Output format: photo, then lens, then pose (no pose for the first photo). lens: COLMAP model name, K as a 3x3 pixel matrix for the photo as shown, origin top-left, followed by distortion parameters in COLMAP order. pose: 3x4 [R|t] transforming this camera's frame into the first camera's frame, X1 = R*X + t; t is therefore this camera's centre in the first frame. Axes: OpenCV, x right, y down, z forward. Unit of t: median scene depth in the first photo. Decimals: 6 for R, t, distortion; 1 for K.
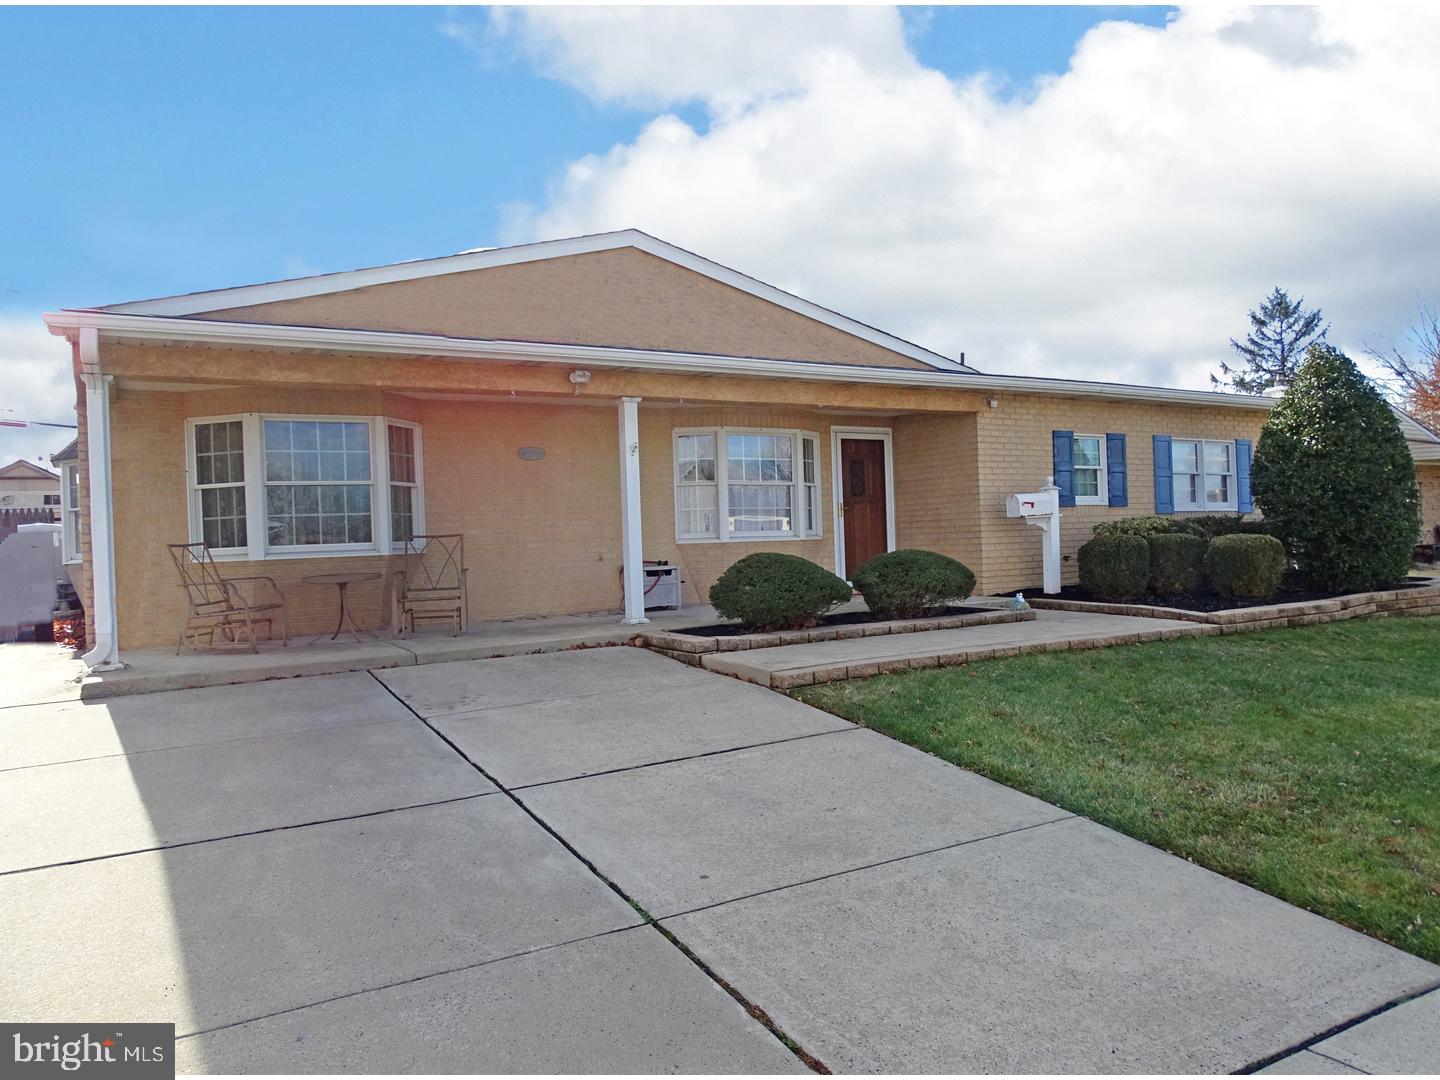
lens RADIAL K [[1011.6, 0, 720.0], [0, 1011.6, 540.0], [0, 0, 1]] dist [0.048350, -0.099177]
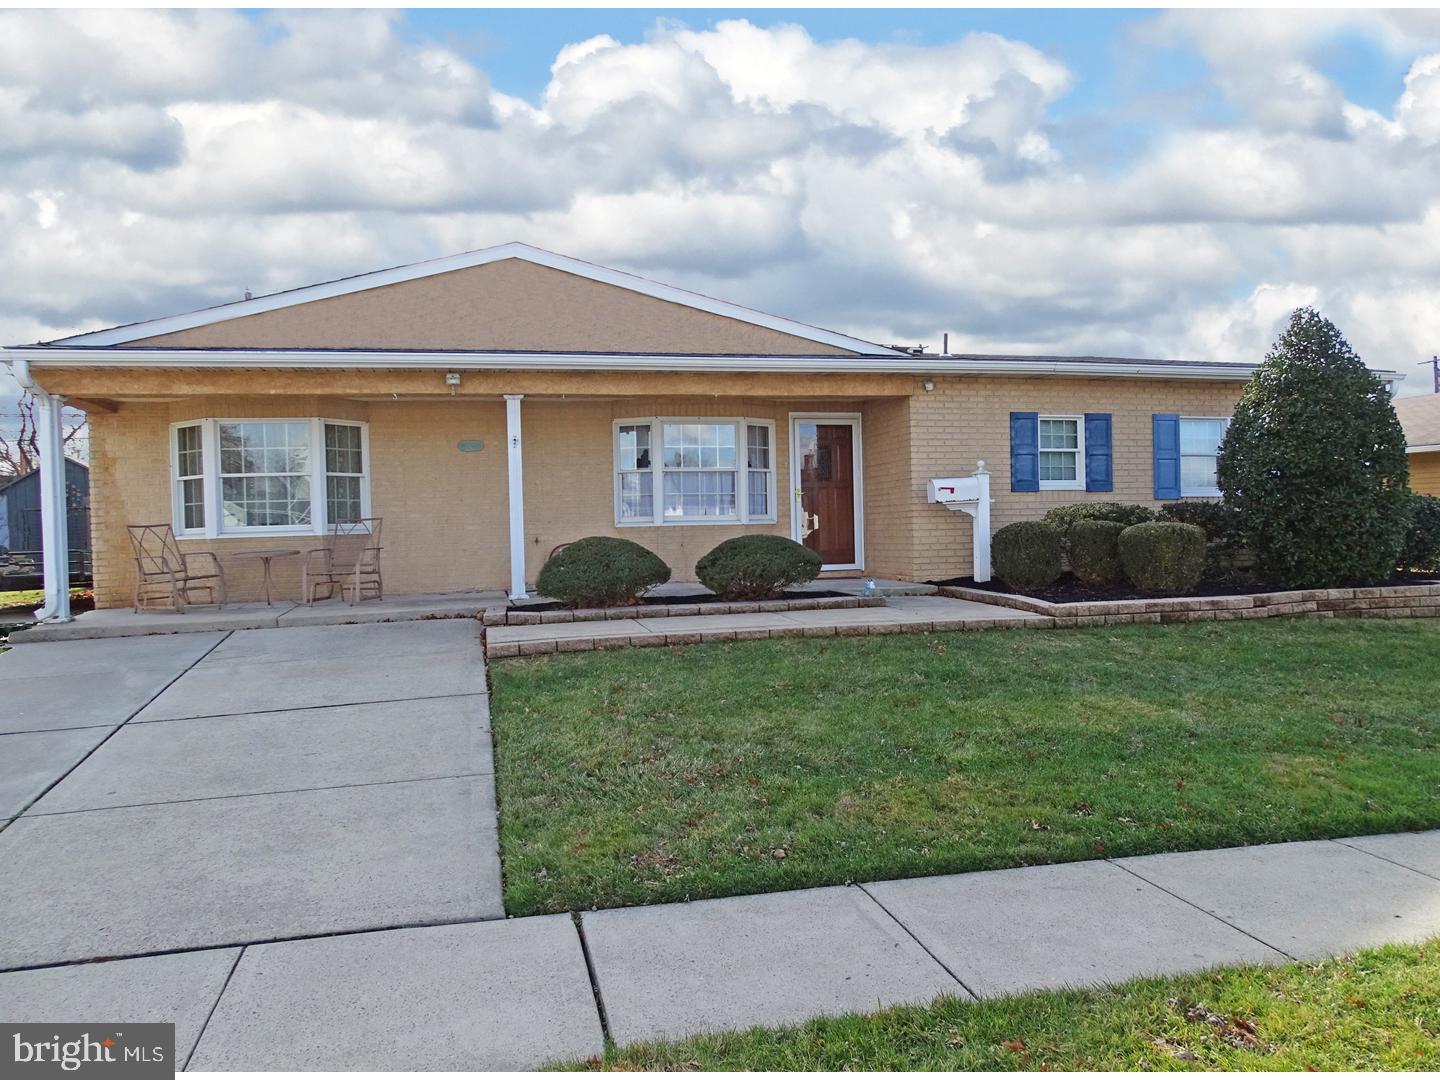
lens RADIAL K [[1031.8, 0, 720.0], [0, 1031.8, 540.0], [0, 0, 1]] dist [0.001374, -0.002243]
pose [[0.957261, 0.012021, -0.288976, 0.398884], [-0.006706, 0.999790, 0.019375, -0.005138], [0.289148, -0.016609, 0.957140, -0.012954]]
